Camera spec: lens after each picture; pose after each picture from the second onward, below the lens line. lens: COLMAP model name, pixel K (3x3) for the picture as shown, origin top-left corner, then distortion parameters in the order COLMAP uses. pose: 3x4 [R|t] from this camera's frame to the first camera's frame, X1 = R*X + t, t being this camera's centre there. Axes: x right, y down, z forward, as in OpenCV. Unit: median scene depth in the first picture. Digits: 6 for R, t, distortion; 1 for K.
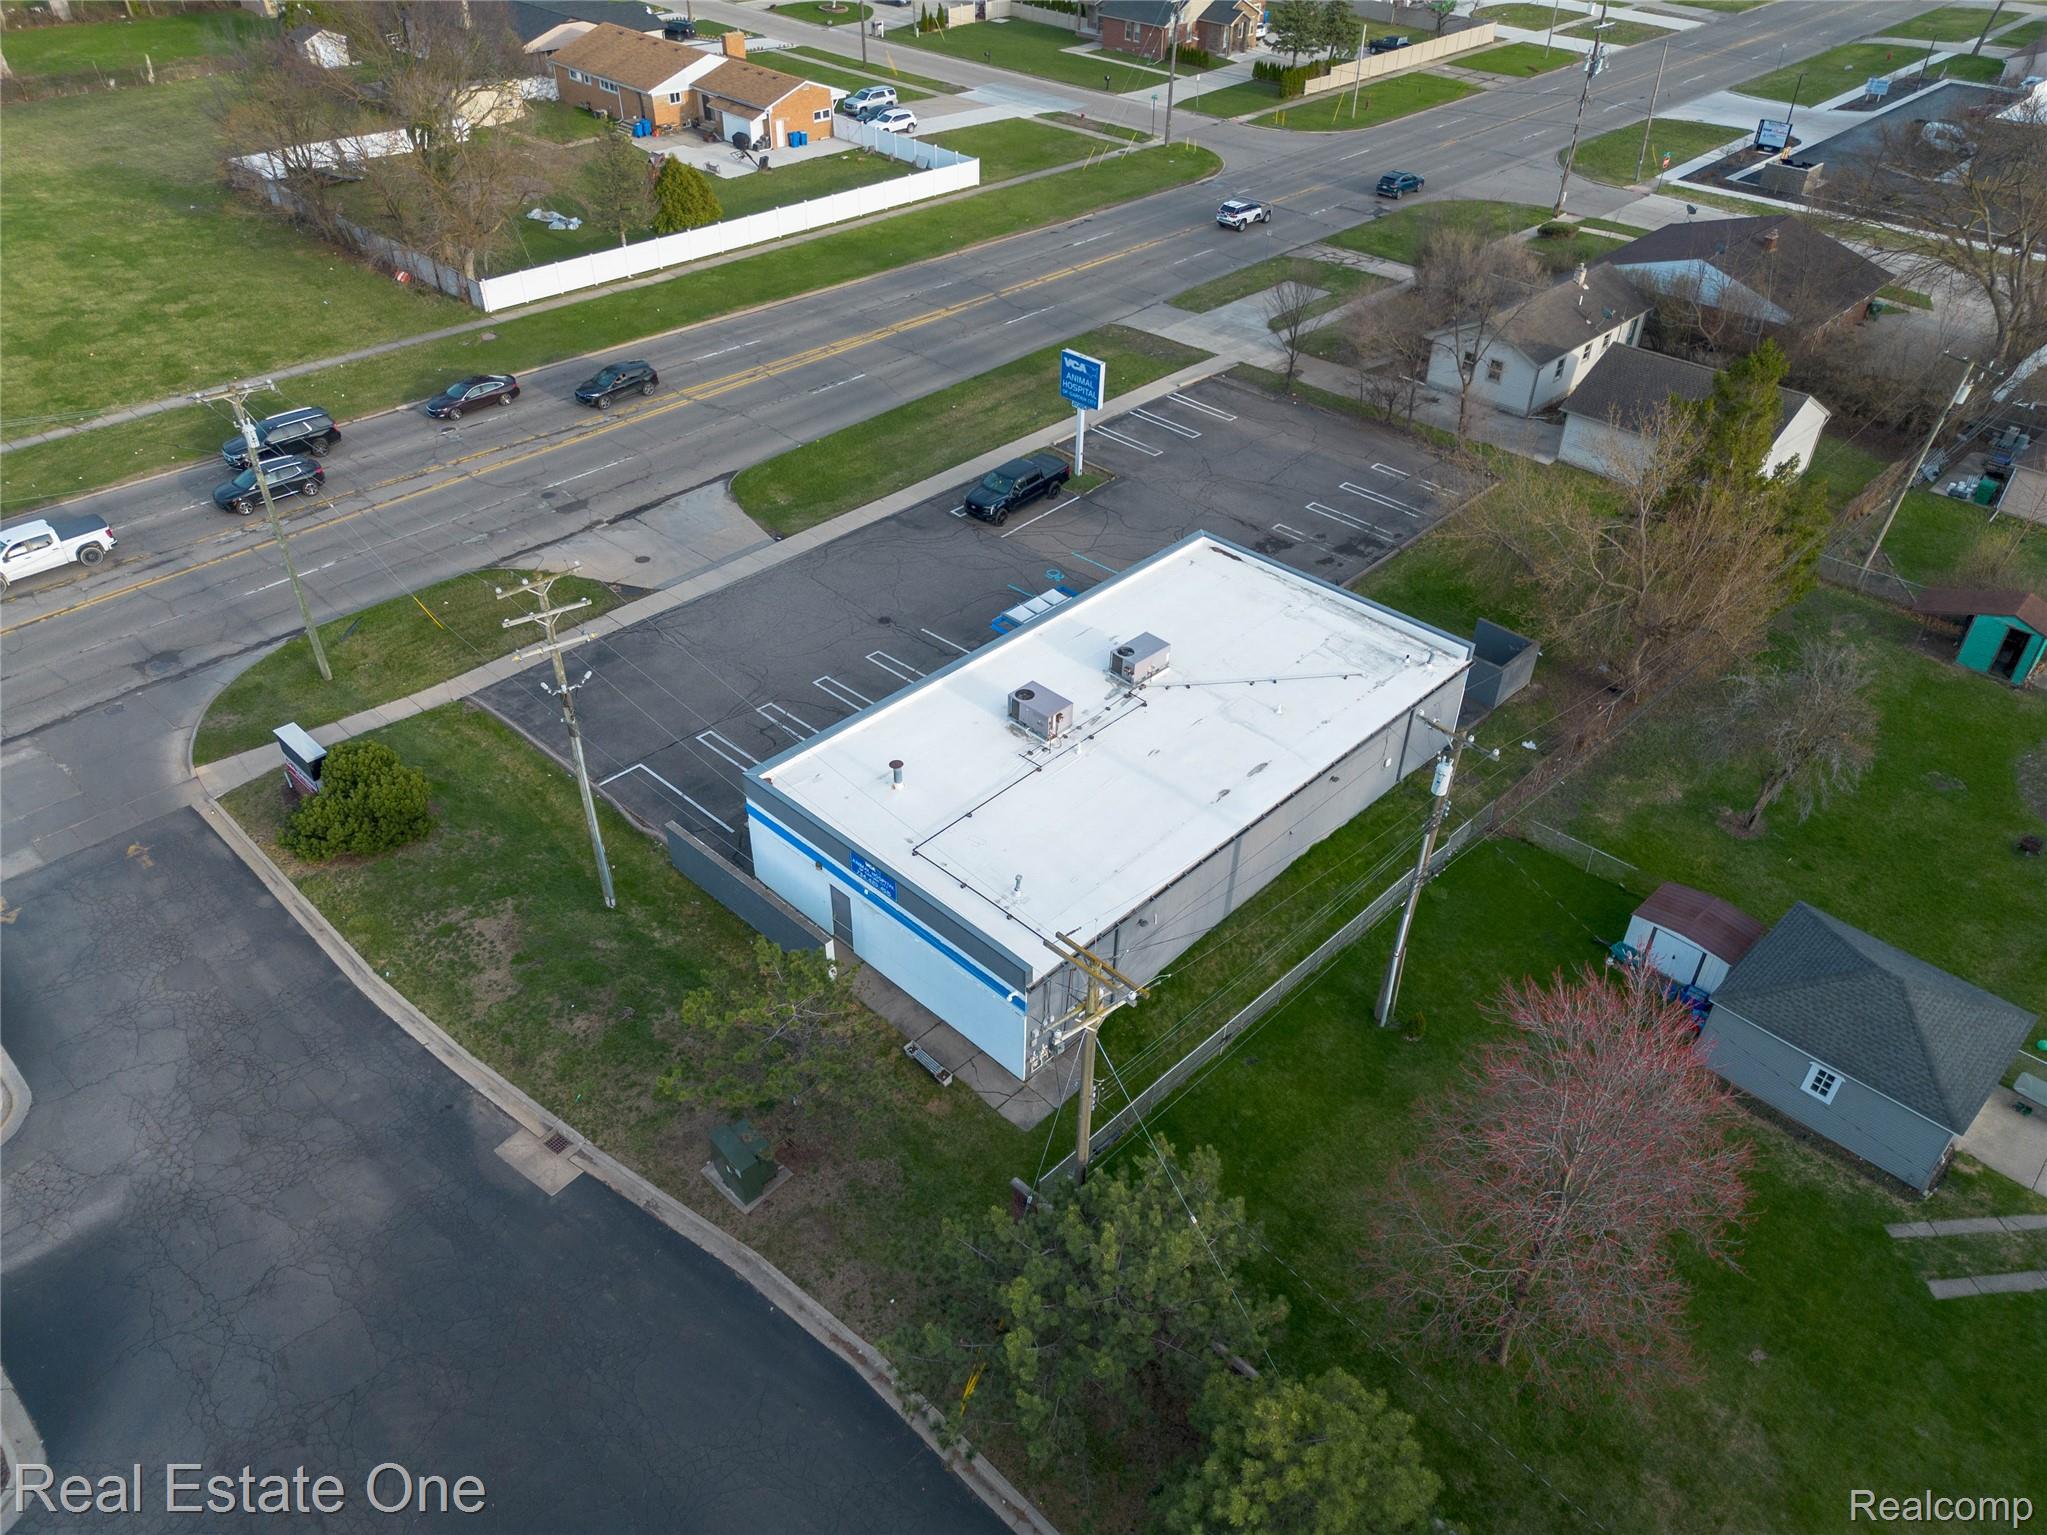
lens RADIAL K [[1451.6, 0, 1019.9], [0, 1451.6, 771.9], [0, 0, 1]] dist [0.069718, -0.060319]
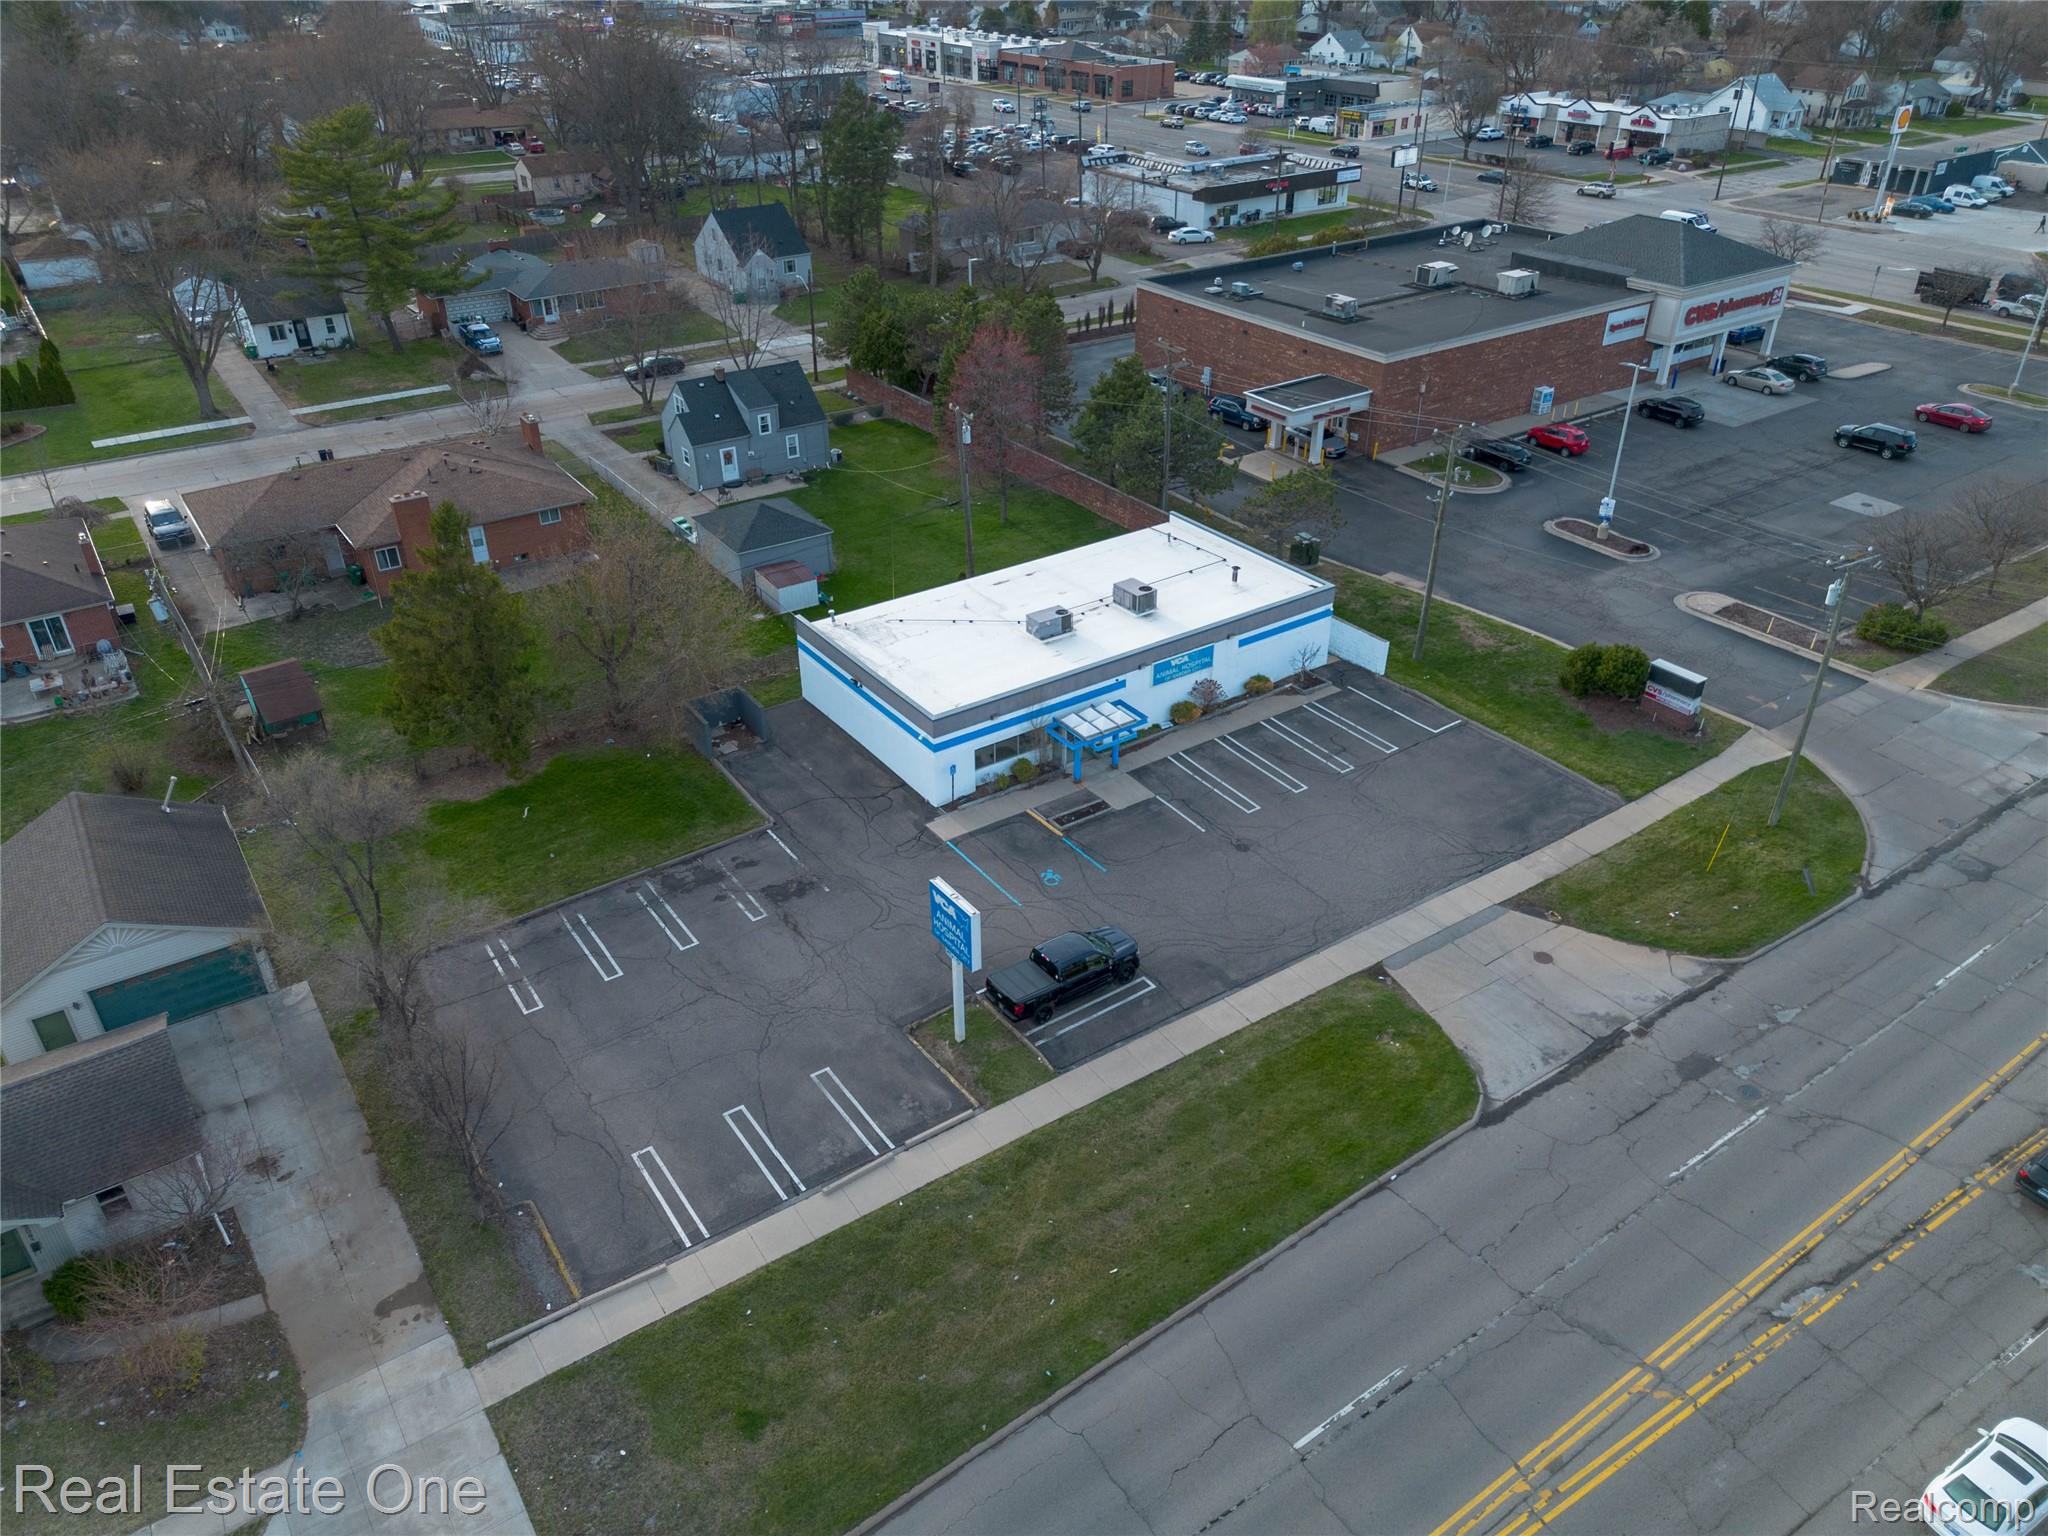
lens RADIAL K [[1452.3, 0, 1020.4], [0, 1452.3, 772.4], [0, 0, 1]] dist [0.069718, -0.060319]
pose [[-0.980458, -0.106901, 0.165149, -0.091399], [0.114419, 0.373023, 0.920740, -0.918922], [-0.160032, 0.921643, -0.353502, 1.174872]]
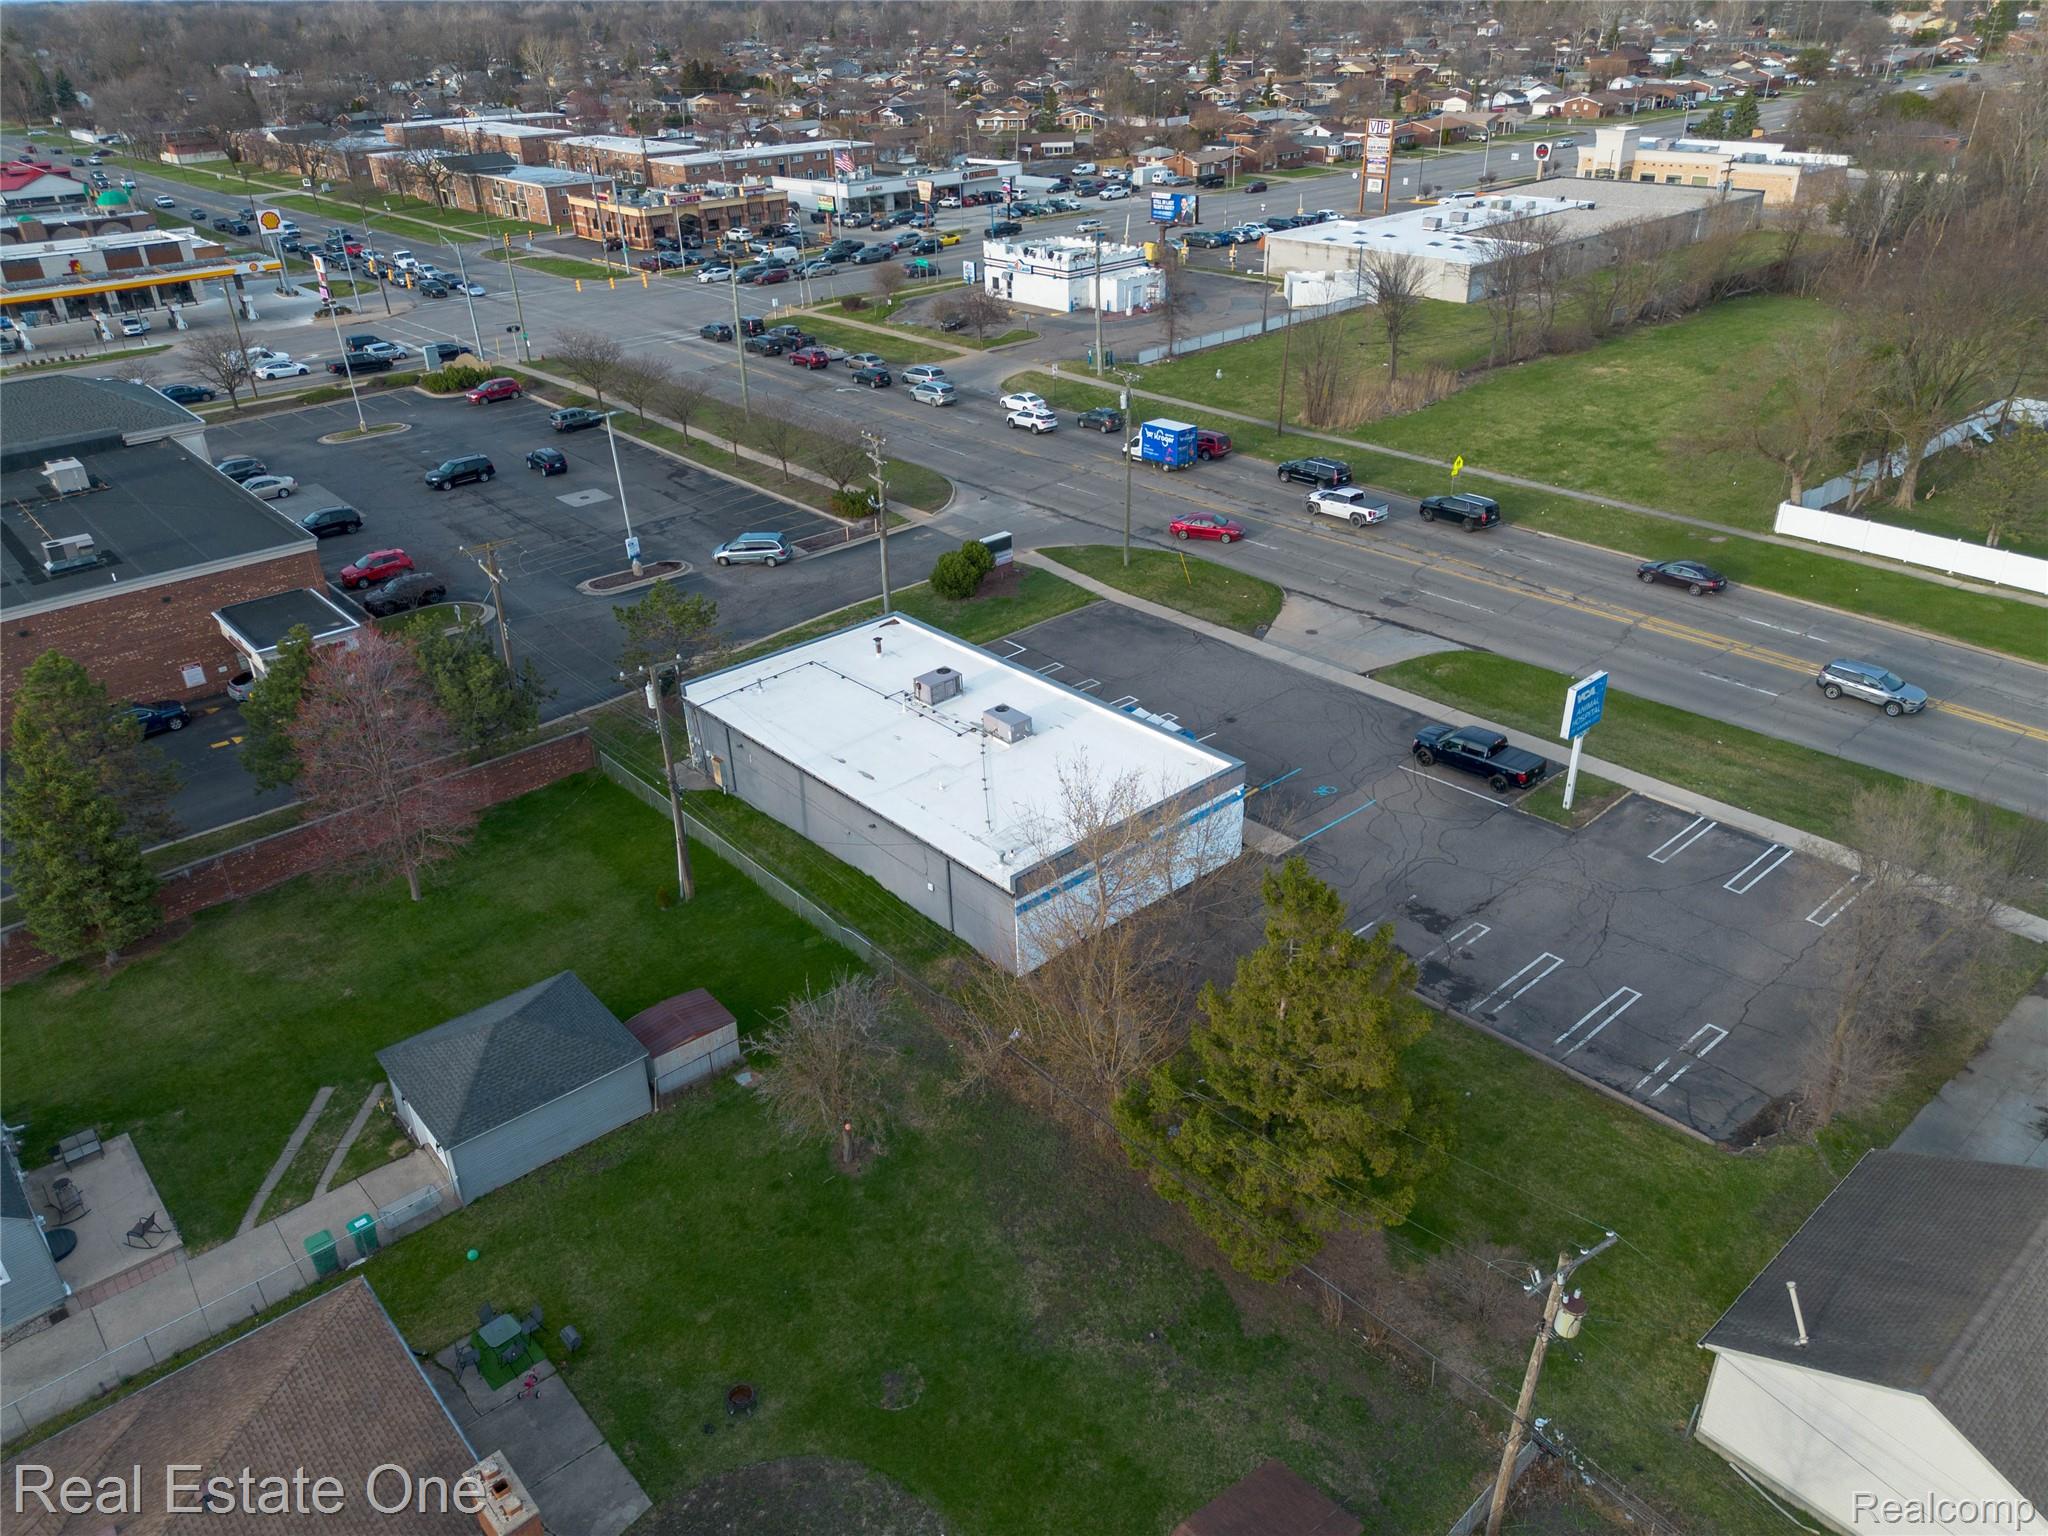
lens RADIAL K [[1452.3, 0, 1020.4], [0, 1452.3, 772.4], [0, 0, 1]] dist [0.069718, -0.060319]
pose [[-0.076051, 0.465365, -0.881846, 0.858756], [-0.578810, 0.699539, 0.419076, -0.414130], [0.811909, 0.542292, 0.216157, 0.564827]]
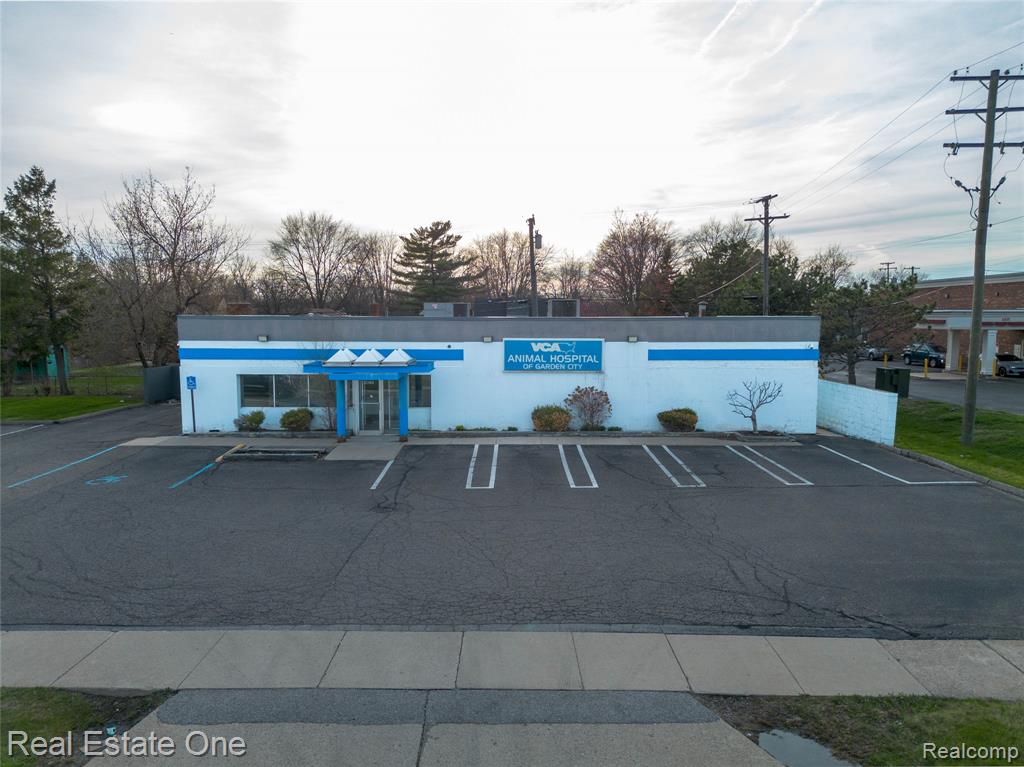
lens RADIAL K [[726.2, 0, 510.2], [0, 726.2, 385.7], [0, 0, 1]] dist [0.069718, -0.060319]
pose [[-0.695087, -0.086727, 0.713675, -0.288865], [0.423394, 0.752902, 0.503860, -0.233094], [-0.581026, 0.652393, -0.486613, 0.959122]]
